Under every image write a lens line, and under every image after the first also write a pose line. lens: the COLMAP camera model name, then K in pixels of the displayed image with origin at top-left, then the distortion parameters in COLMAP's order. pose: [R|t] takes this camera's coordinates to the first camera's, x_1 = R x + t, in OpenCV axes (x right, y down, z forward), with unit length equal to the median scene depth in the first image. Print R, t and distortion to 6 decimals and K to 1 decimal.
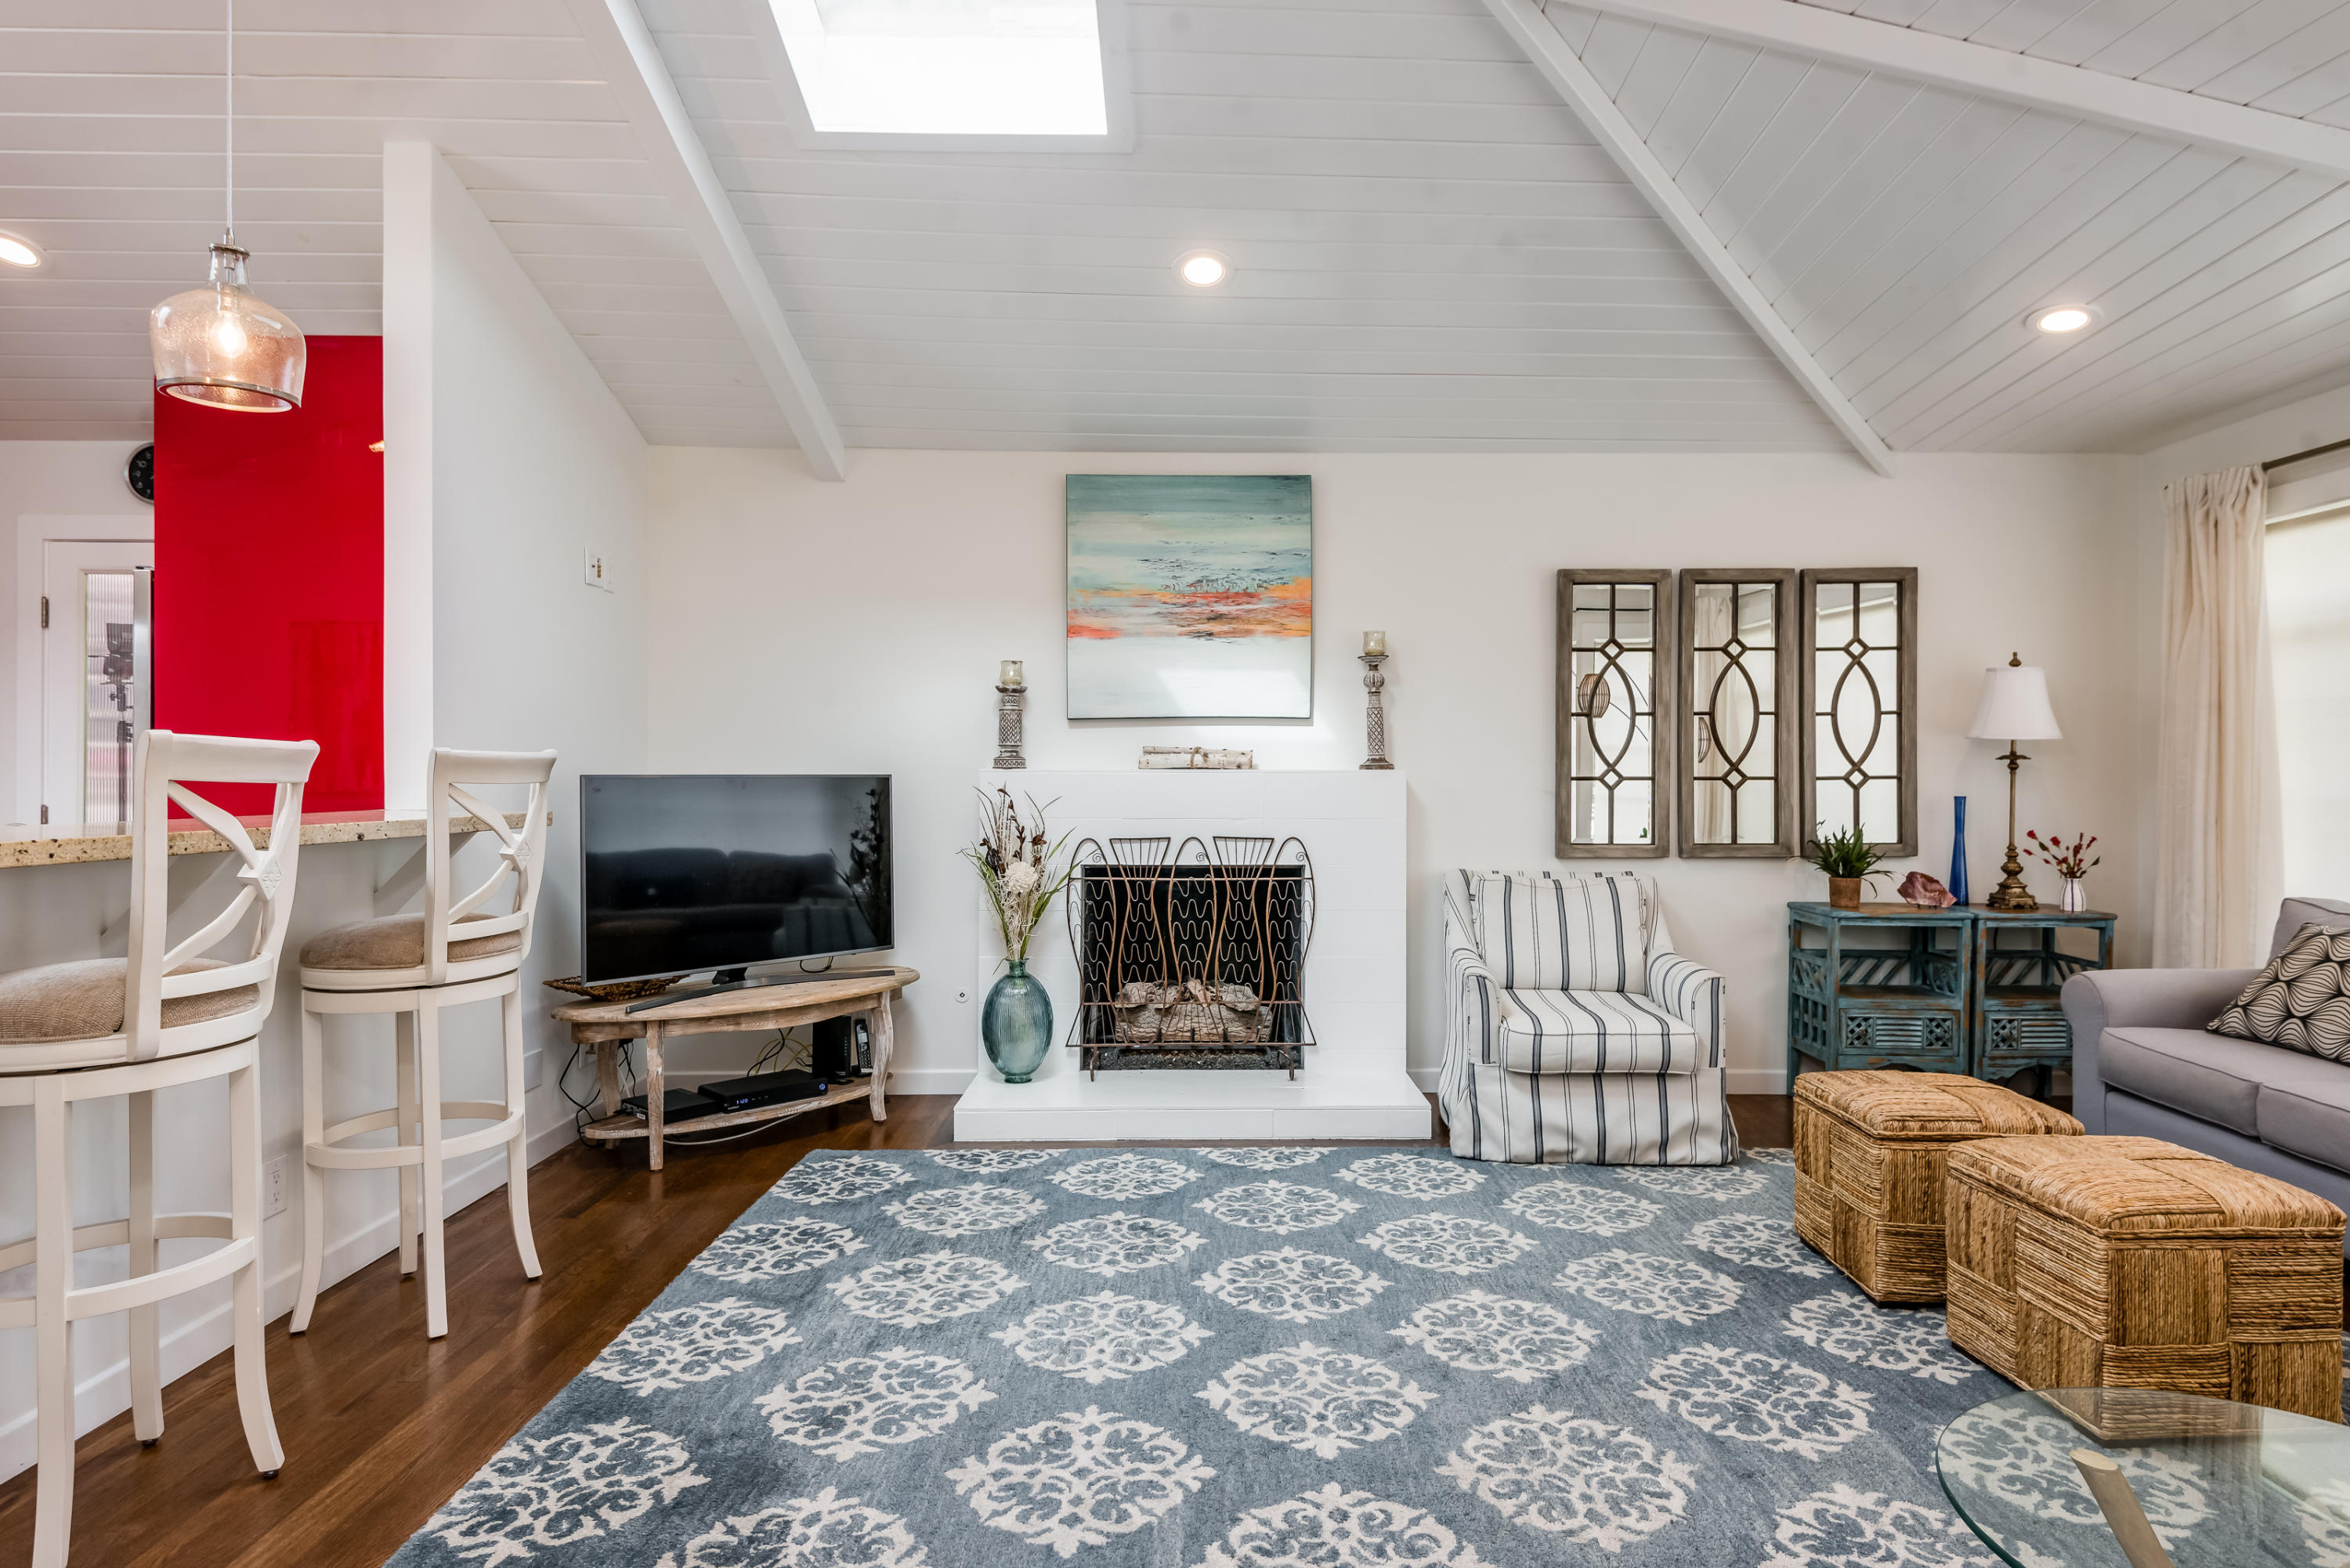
lens RADIAL K [[1464.5, 0, 1171.5], [0, 1464.5, 768.6], [0, 0, 1]] dist [0.063365, -0.019148]
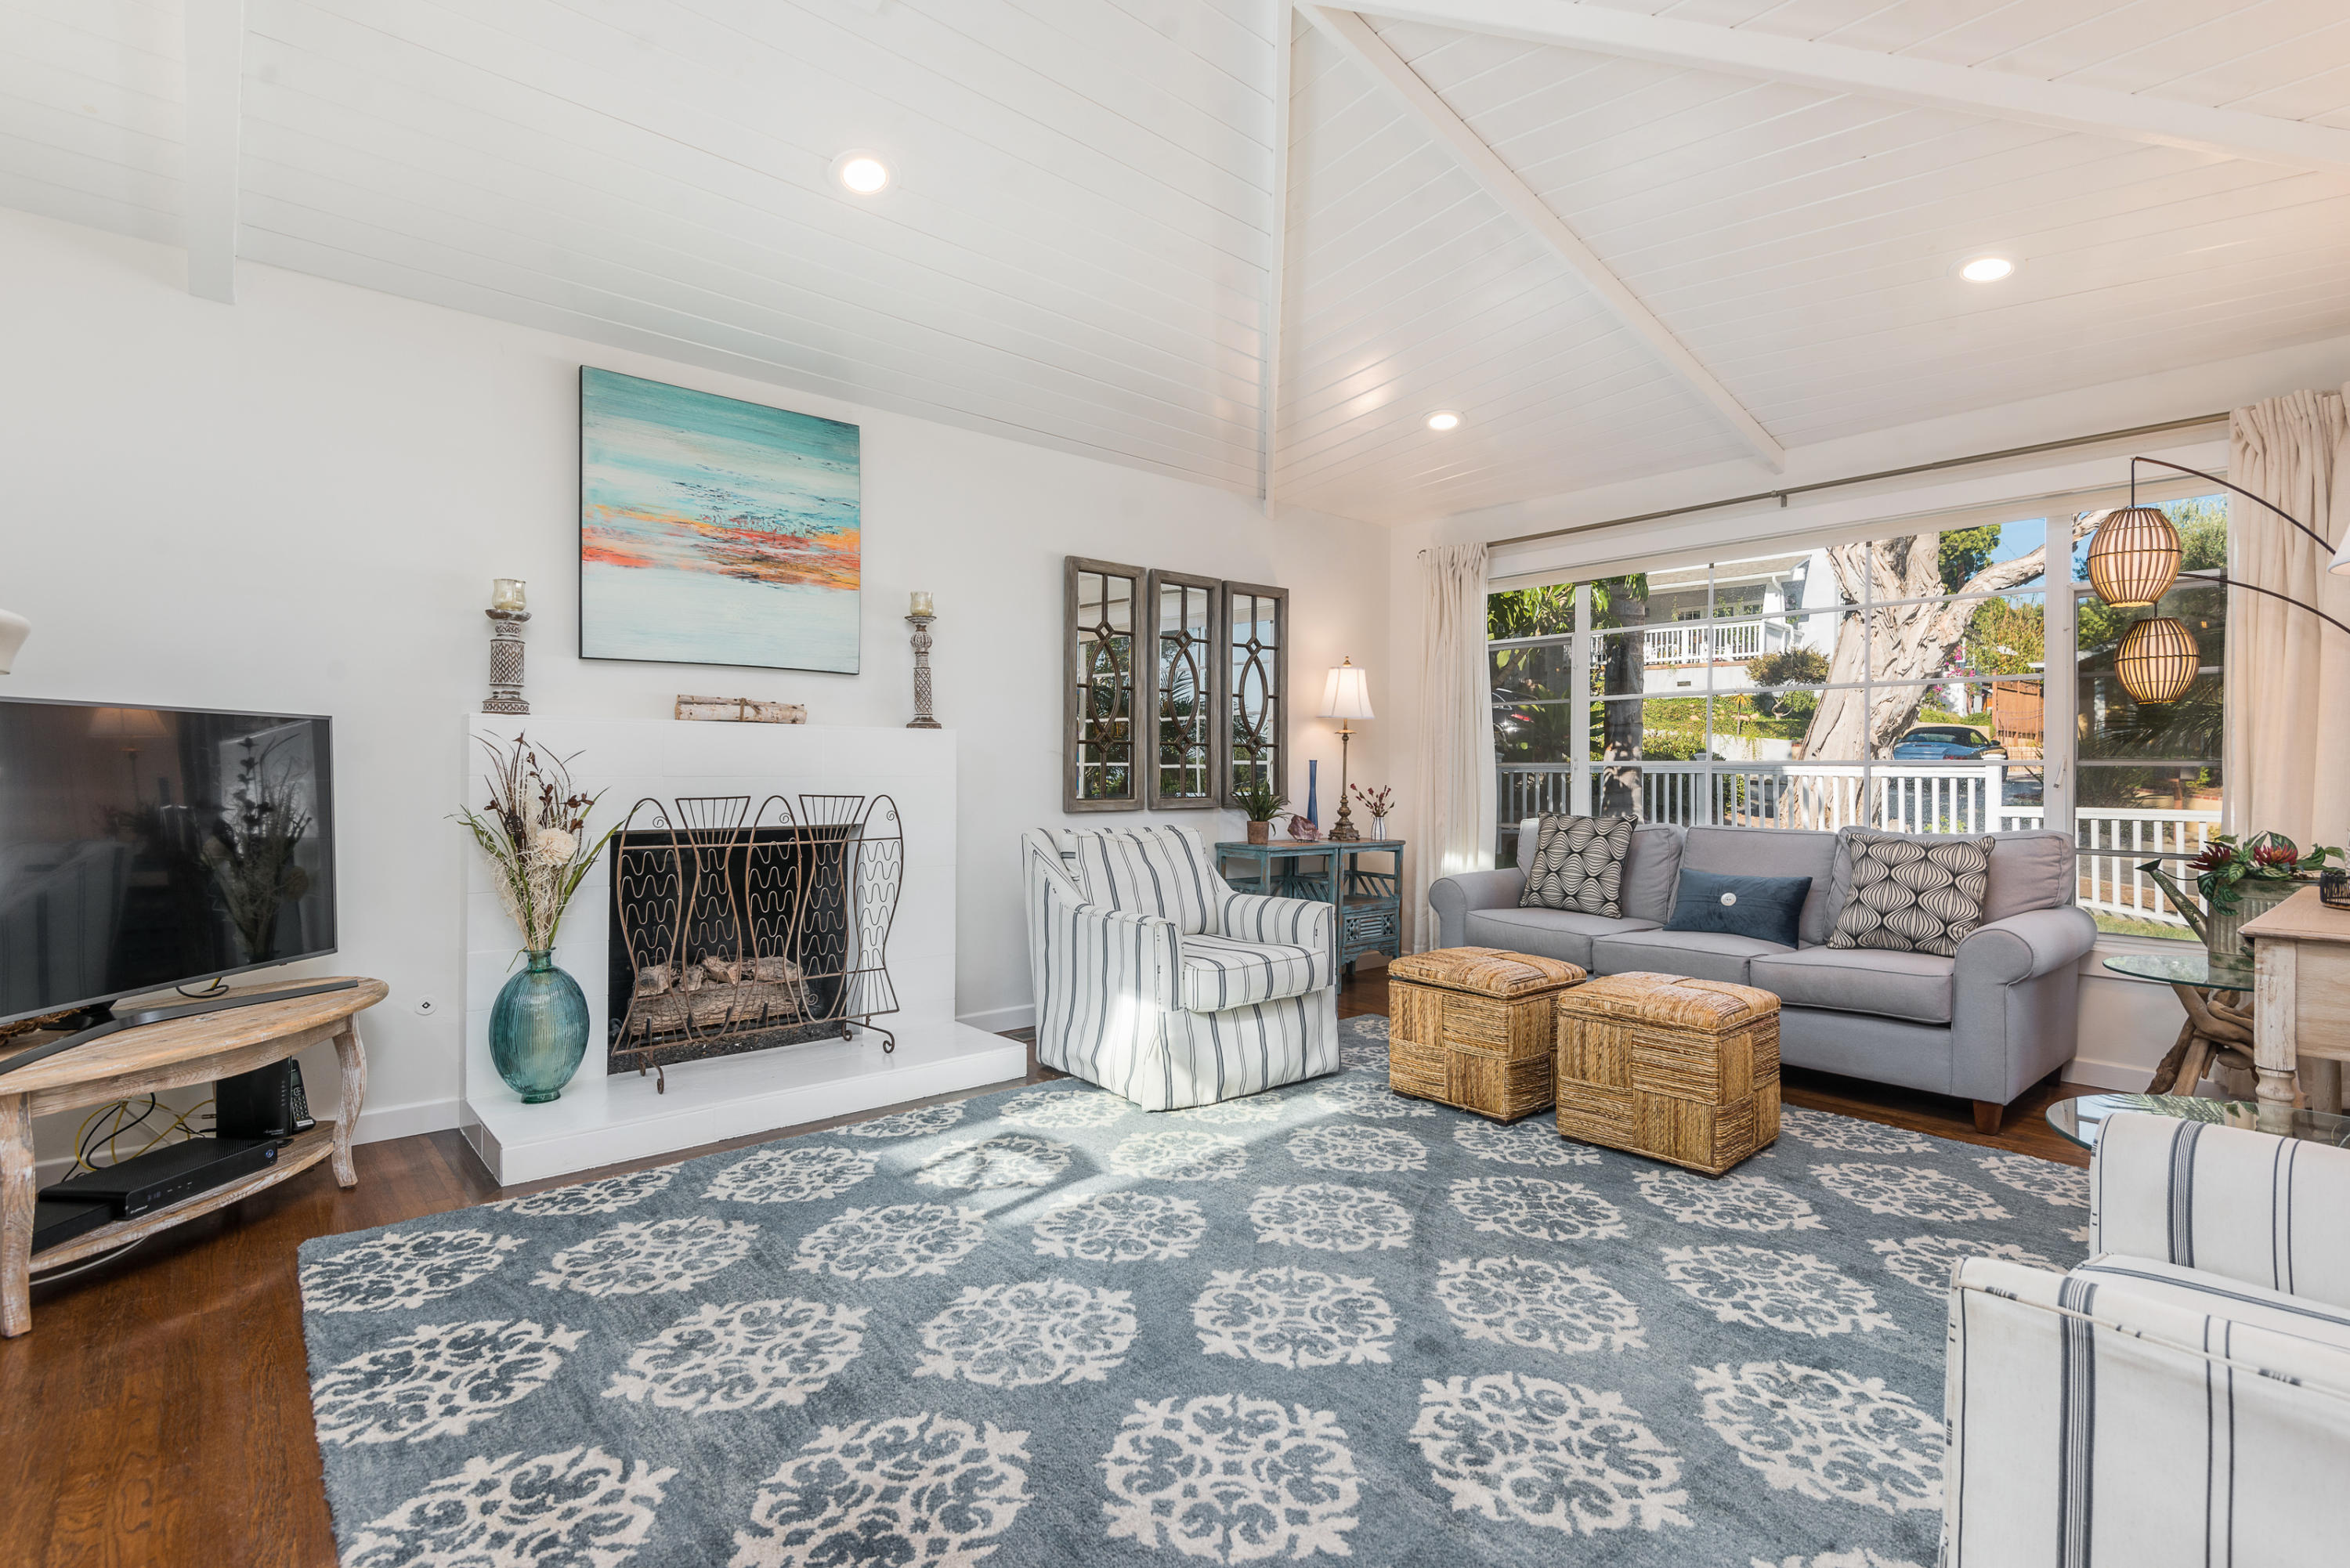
lens RADIAL K [[1223.9, 0, 1178.9], [0, 1223.9, 778.1], [0, 0, 1]] dist [0.030092, -0.010694]
pose [[0.722147, 0.003304, 0.691731, -0.356930], [-0.004515, 0.999990, -0.000063, 0.038106], [-0.691724, -0.003078, 0.722155, 0.296017]]
